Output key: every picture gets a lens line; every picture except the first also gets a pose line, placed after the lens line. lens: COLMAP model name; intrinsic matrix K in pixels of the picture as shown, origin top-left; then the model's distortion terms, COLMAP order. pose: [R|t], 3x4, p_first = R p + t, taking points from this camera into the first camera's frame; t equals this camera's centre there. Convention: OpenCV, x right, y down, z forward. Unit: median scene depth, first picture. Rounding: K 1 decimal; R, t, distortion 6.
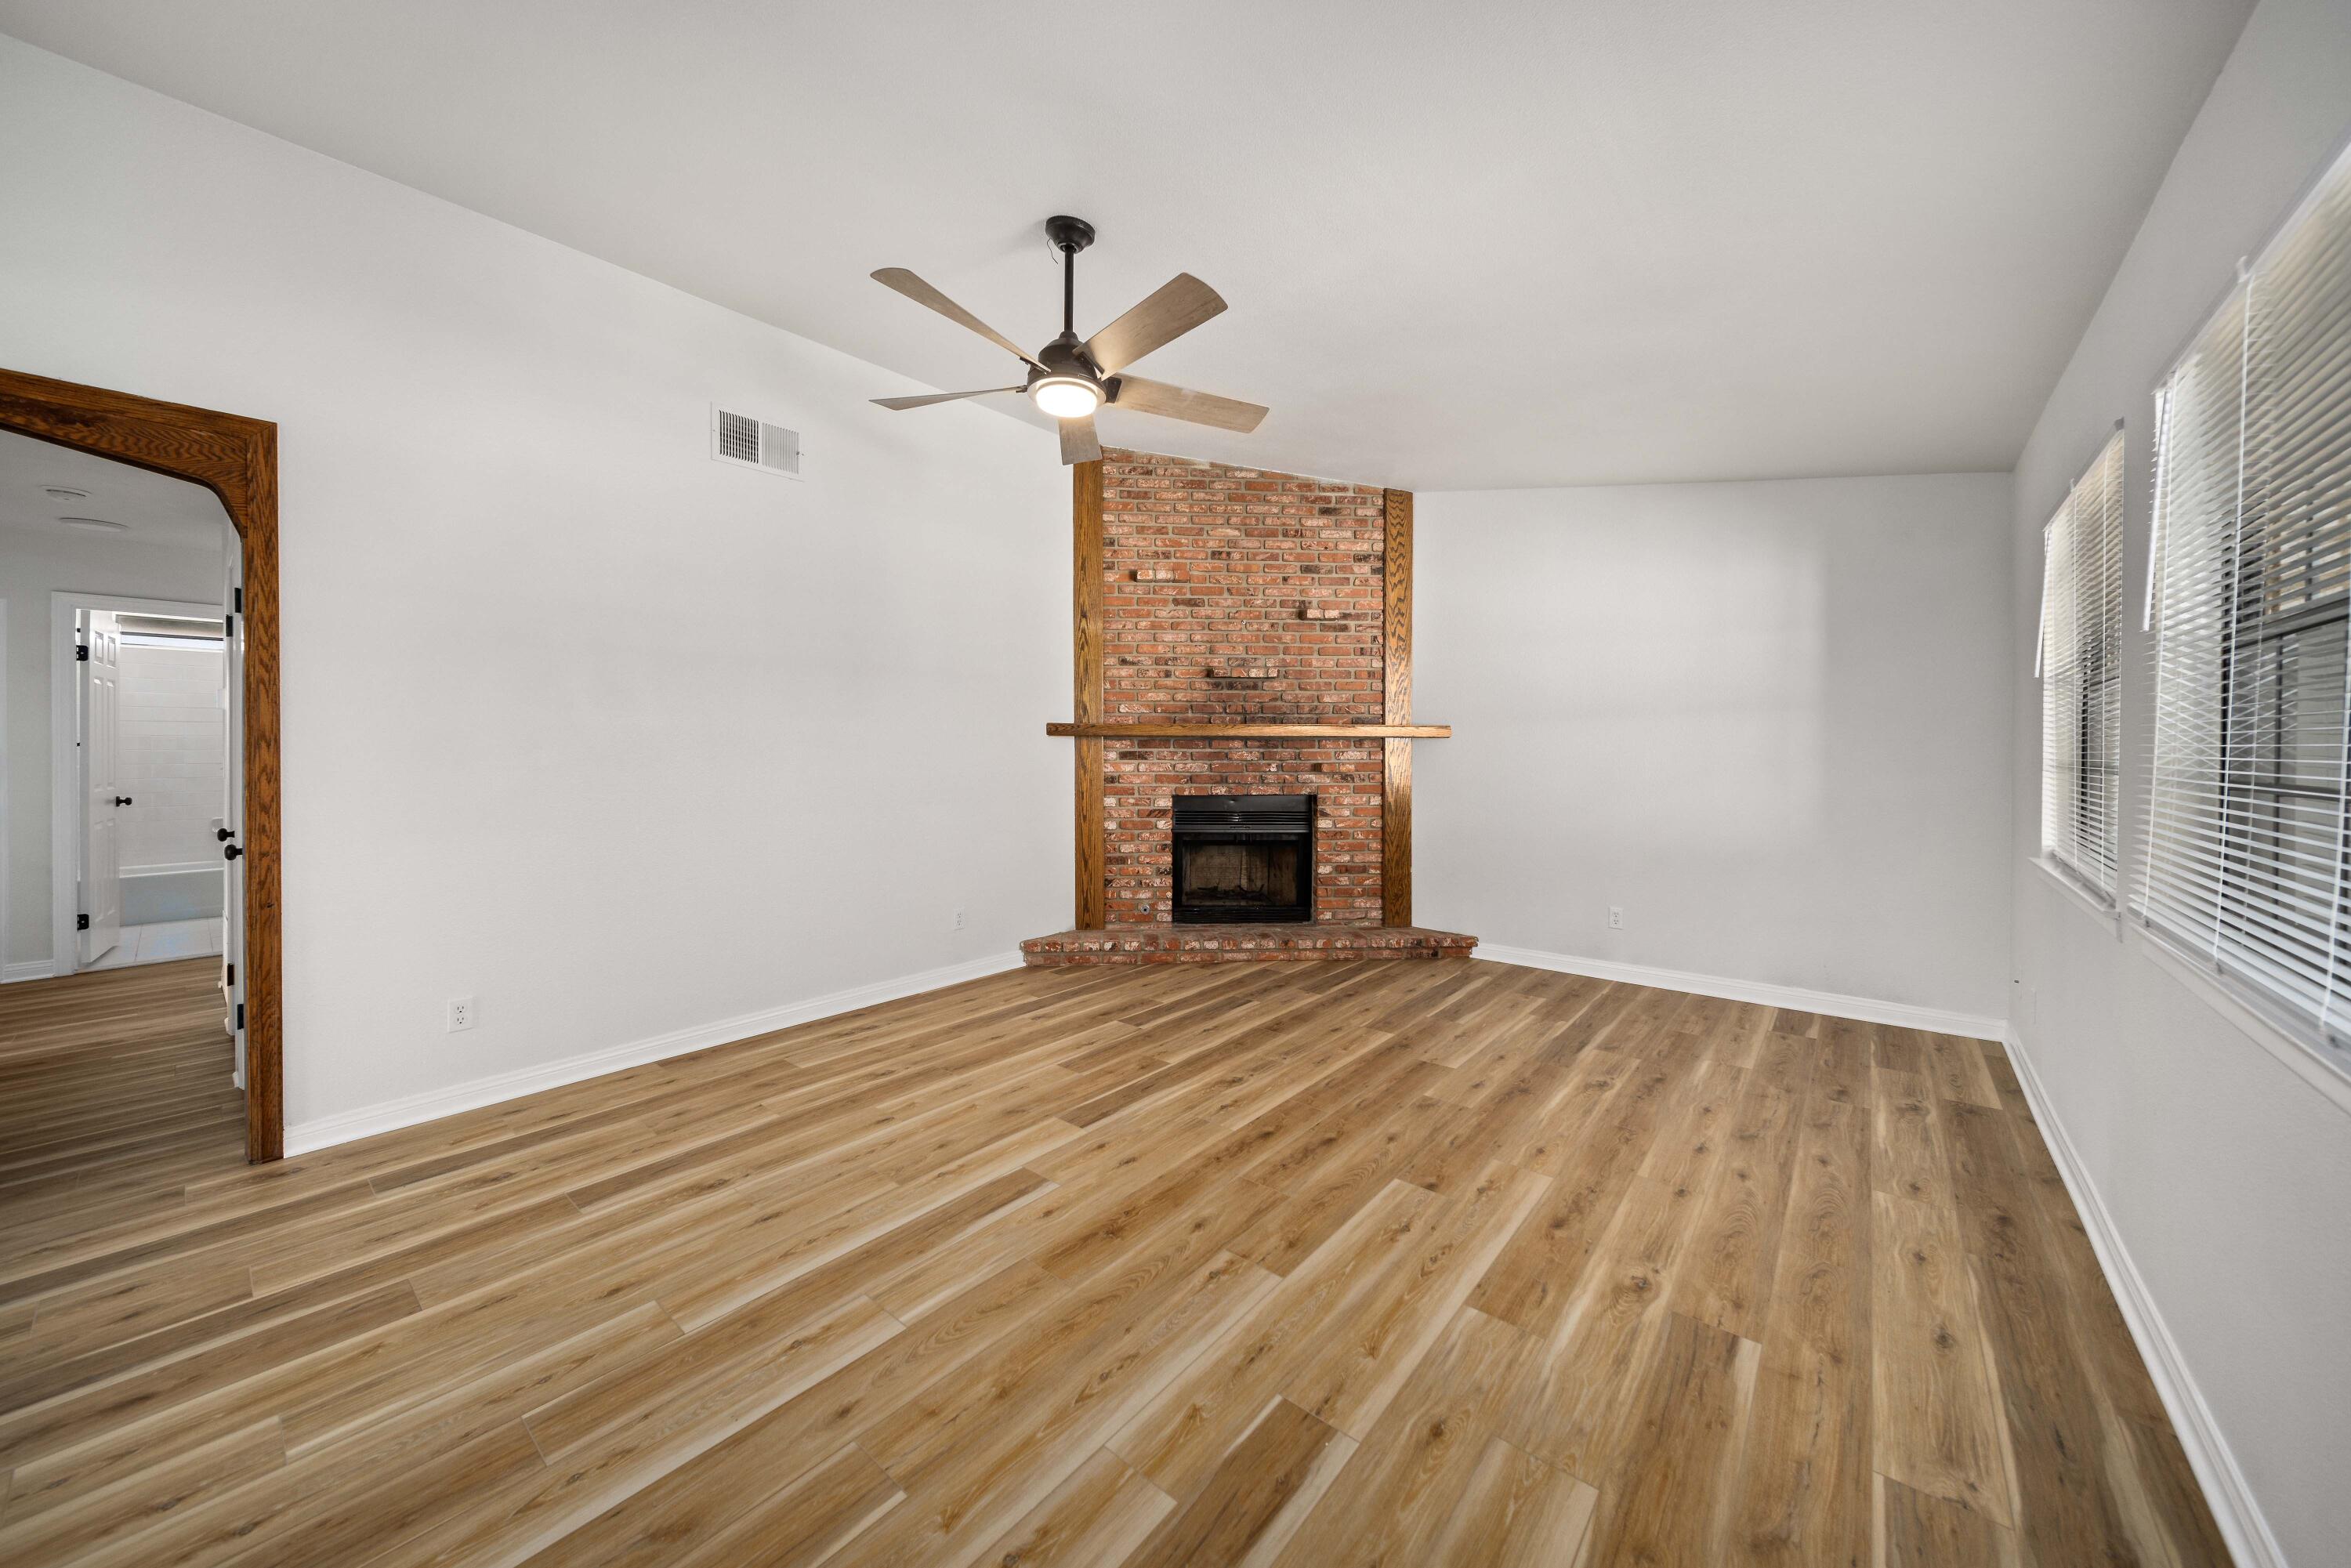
lens RADIAL K [[838.3, 0, 1173.7], [0, 838.3, 743.6], [0, 0, 1]] dist [-0.000477, -0.001407]
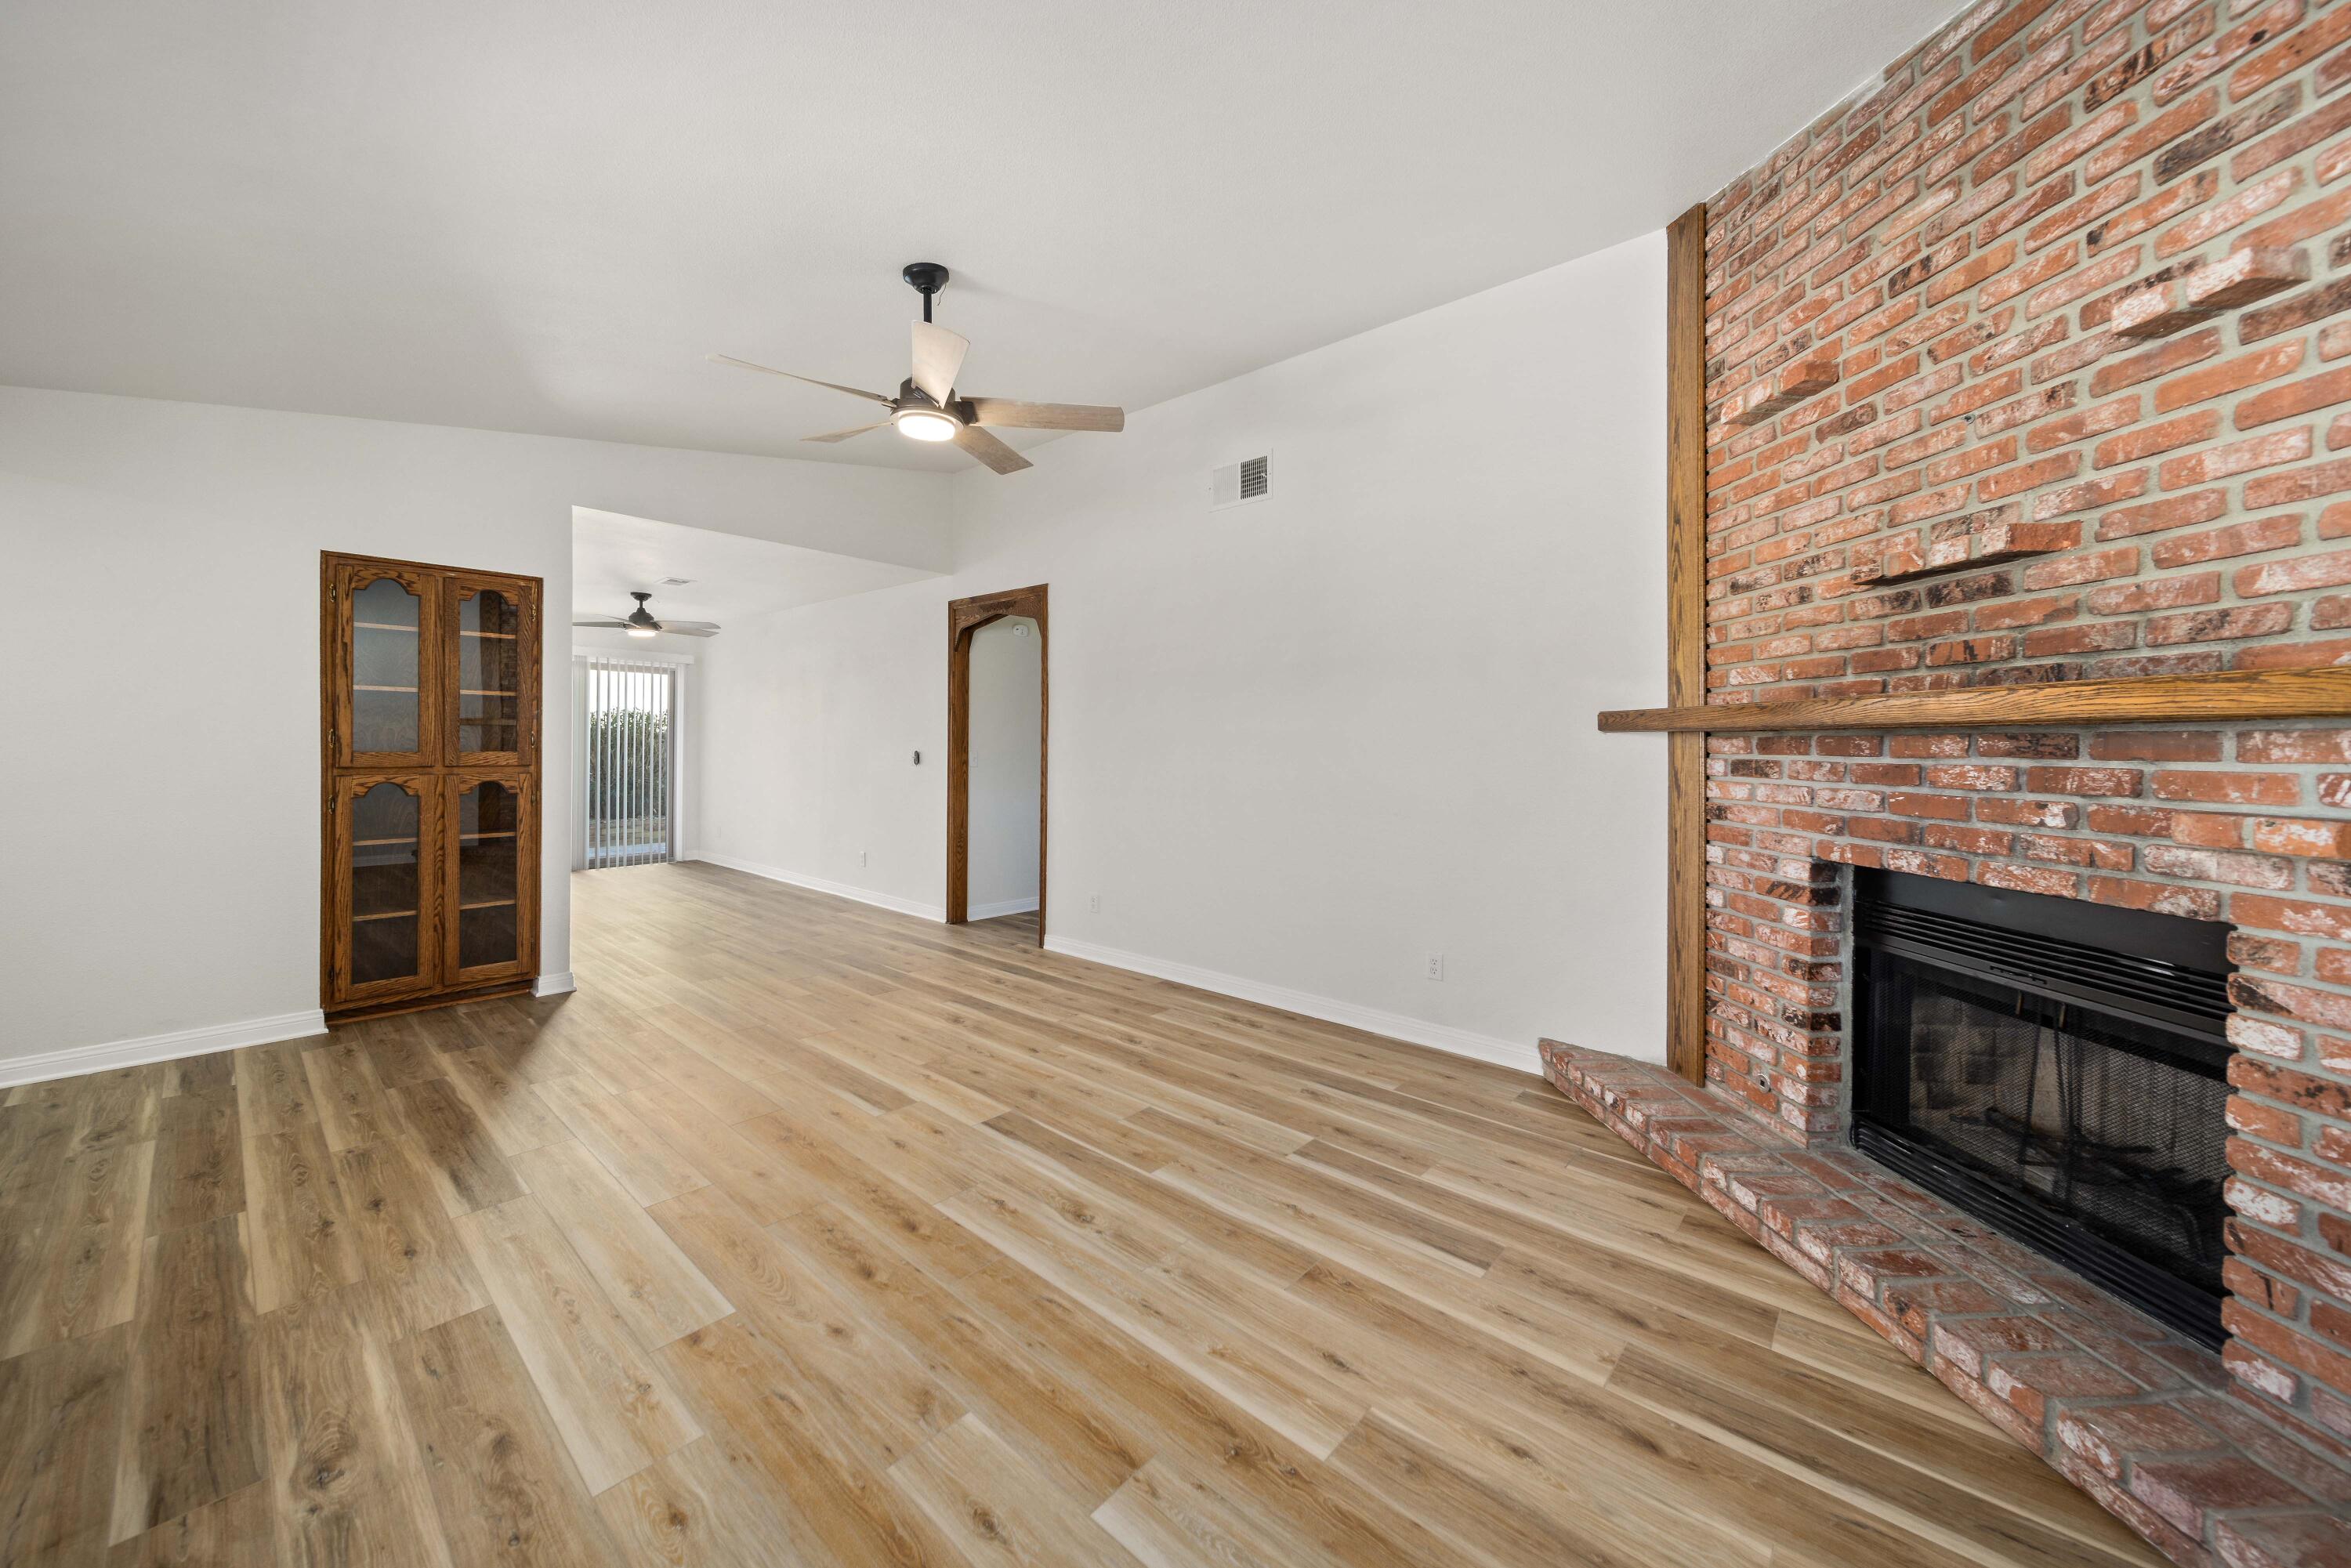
lens RADIAL K [[838.3, 0, 1140.8], [0, 838.3, 743.5], [0, 0, 1]] dist [-0.000477, -0.001407]
pose [[-0.039226, -0.003440, -0.999224, 0.473343], [-0.008200, 0.999962, -0.003121, 0.003574], [0.999197, 0.008072, -0.039253, 0.653303]]
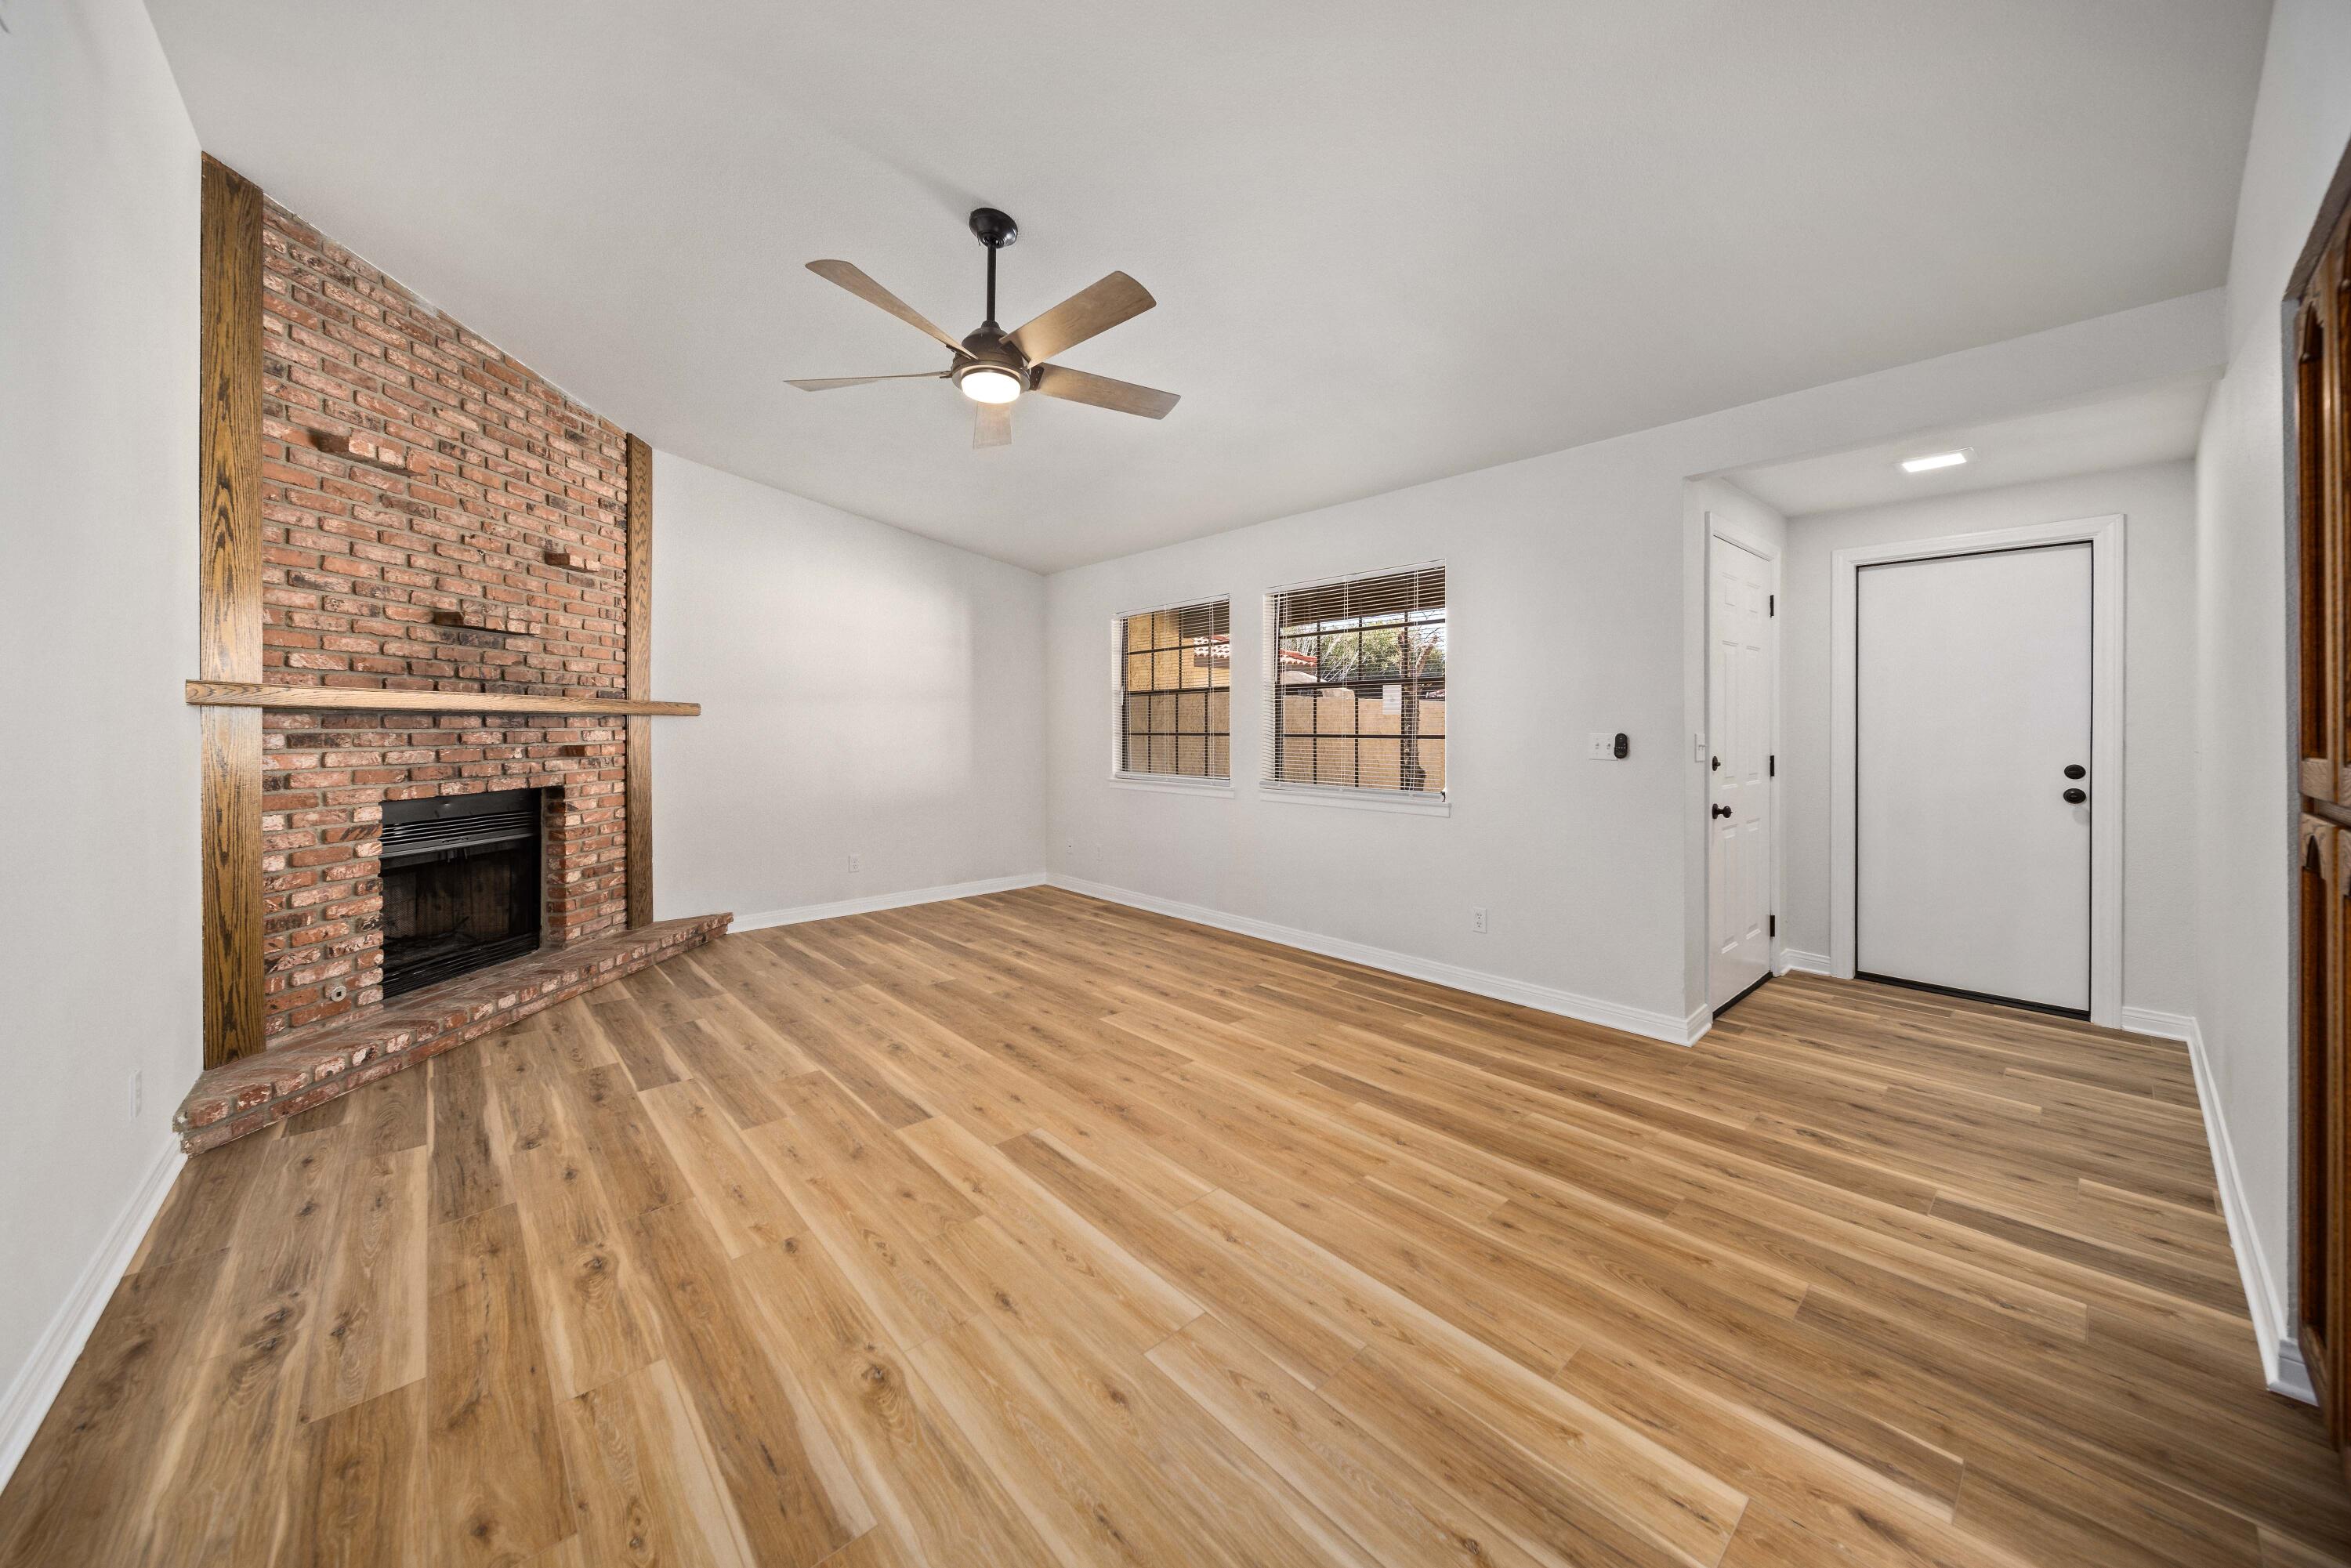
lens RADIAL K [[838.3, 0, 1168.4], [0, 838.3, 728.8], [0, 0, 1]] dist [-0.000477, -0.001407]
pose [[0.146096, -0.006108, 0.989252, -0.548175], [-0.000644, 0.999980, 0.006270, 0.001258], [-0.989270, -0.001553, 0.146089, 0.313392]]
